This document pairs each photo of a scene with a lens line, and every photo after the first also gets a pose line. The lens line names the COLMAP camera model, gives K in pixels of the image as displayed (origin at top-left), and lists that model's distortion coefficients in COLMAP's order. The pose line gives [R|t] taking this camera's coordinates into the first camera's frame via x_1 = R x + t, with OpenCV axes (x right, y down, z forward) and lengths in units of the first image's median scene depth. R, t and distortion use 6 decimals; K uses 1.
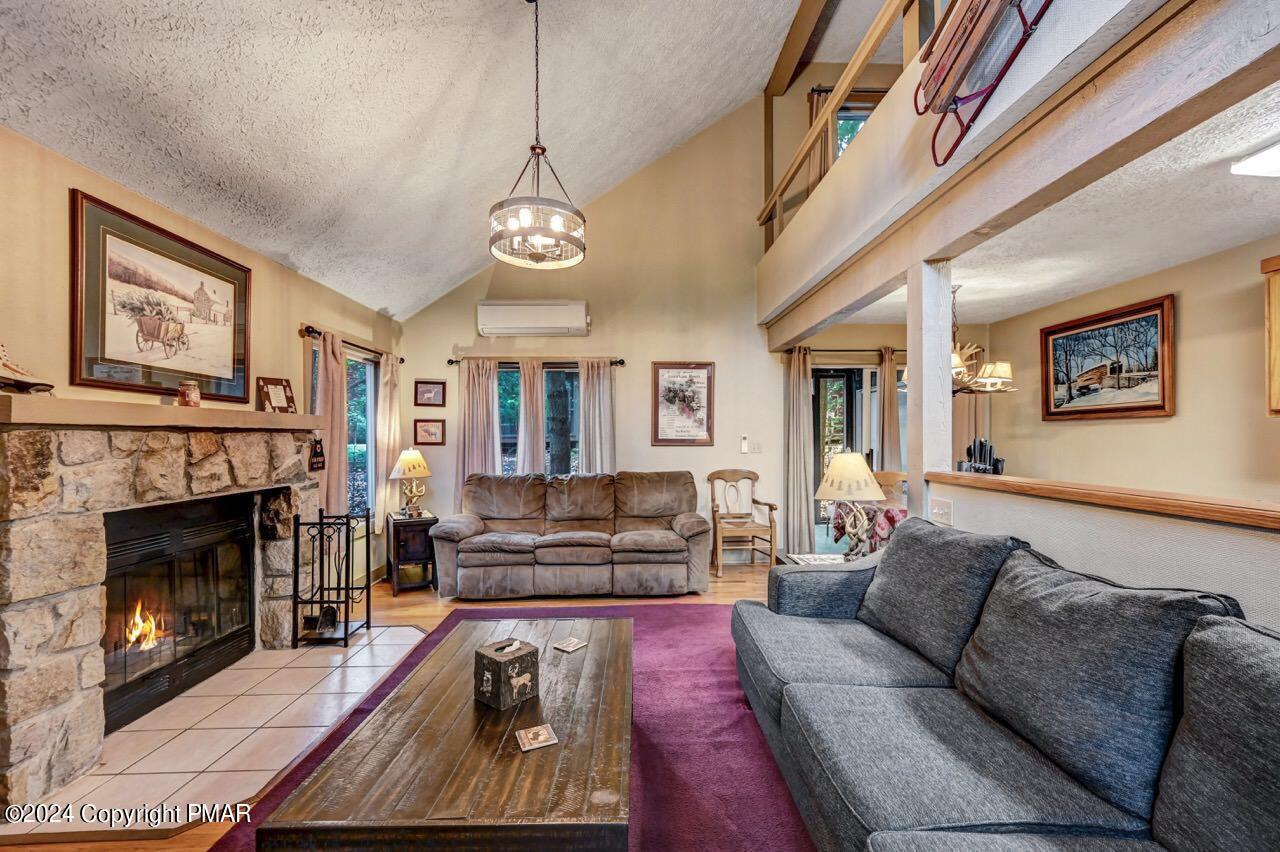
lens RADIAL K [[538.3, 0, 636.9], [0, 538.3, 439.2], [0, 0, 1]] dist [0.003339, 0.000279]
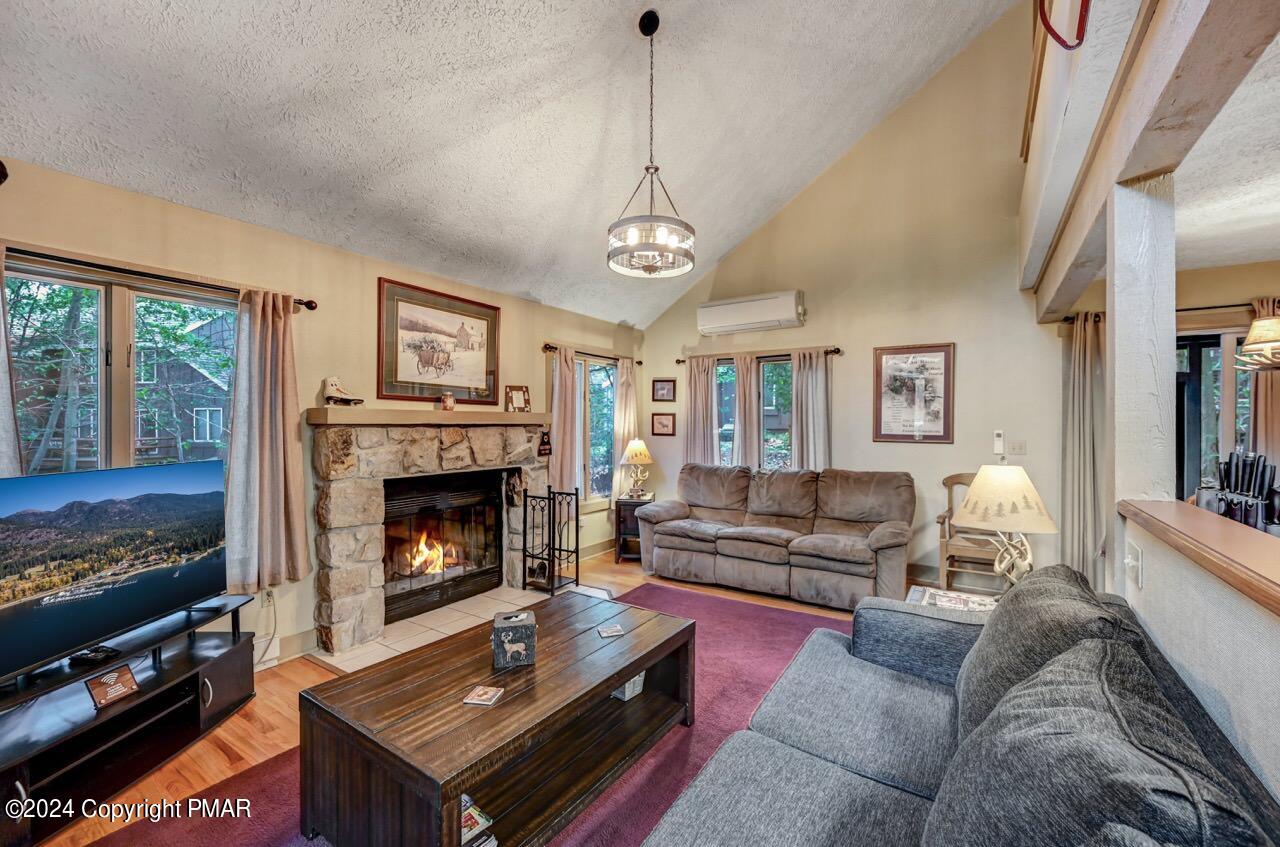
lens RADIAL K [[522.2, 0, 640.0], [0, 522.2, 423.5], [0, 0, 1]] dist [-0.000575, 0.000325]
pose [[0.823347, 0.007367, -0.567491, 0.303898], [-0.009863, 0.999950, -0.001329, -0.019660], [0.567453, 0.006691, 0.823379, 0.098939]]
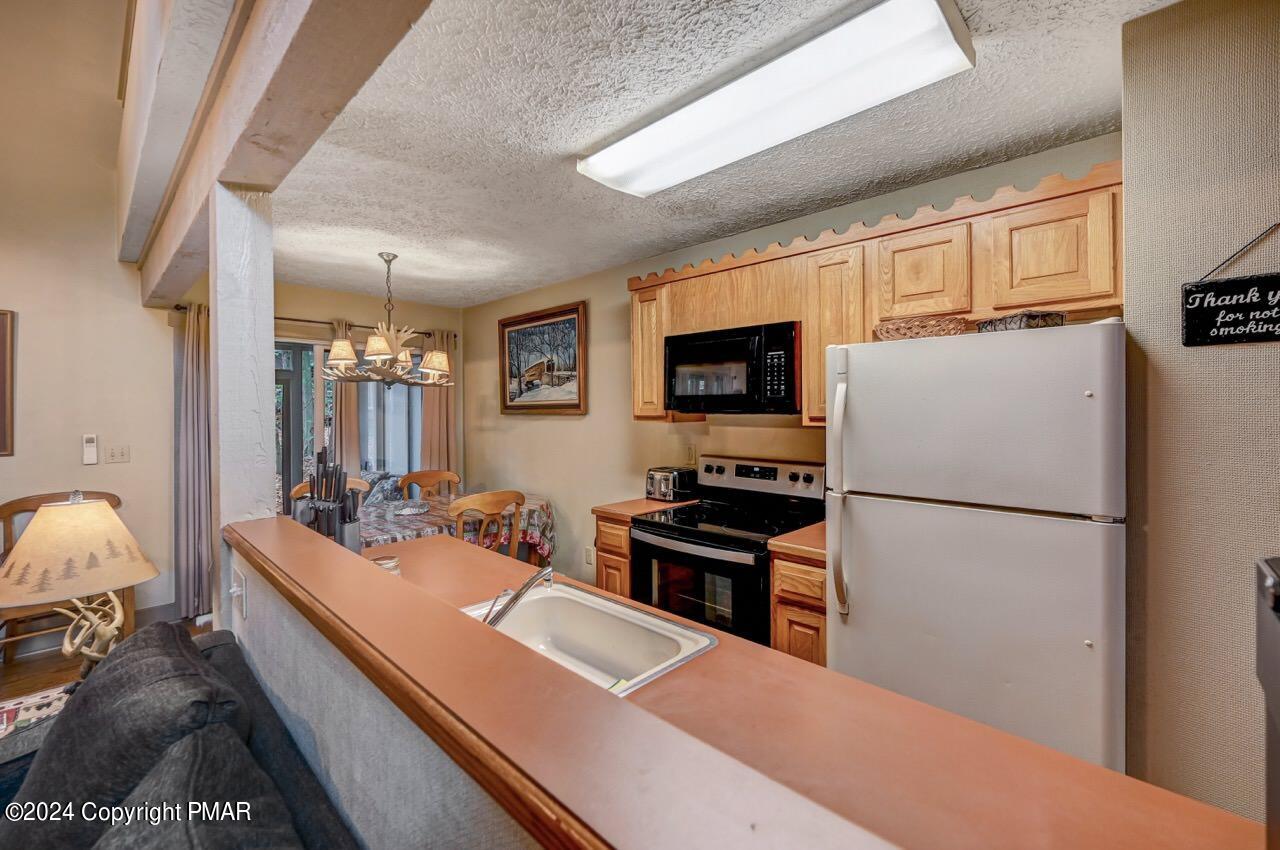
lens RADIAL K [[535.3, 0, 647.0], [0, 535.3, 410.5], [0, 0, 1]] dist [0.000122, 0.000098]
pose [[0.705281, -0.002514, 0.708924, 0.325320], [0.004442, 0.999990, -0.000873, -0.049907], [-0.708914, 0.003765, 0.705285, 0.166280]]
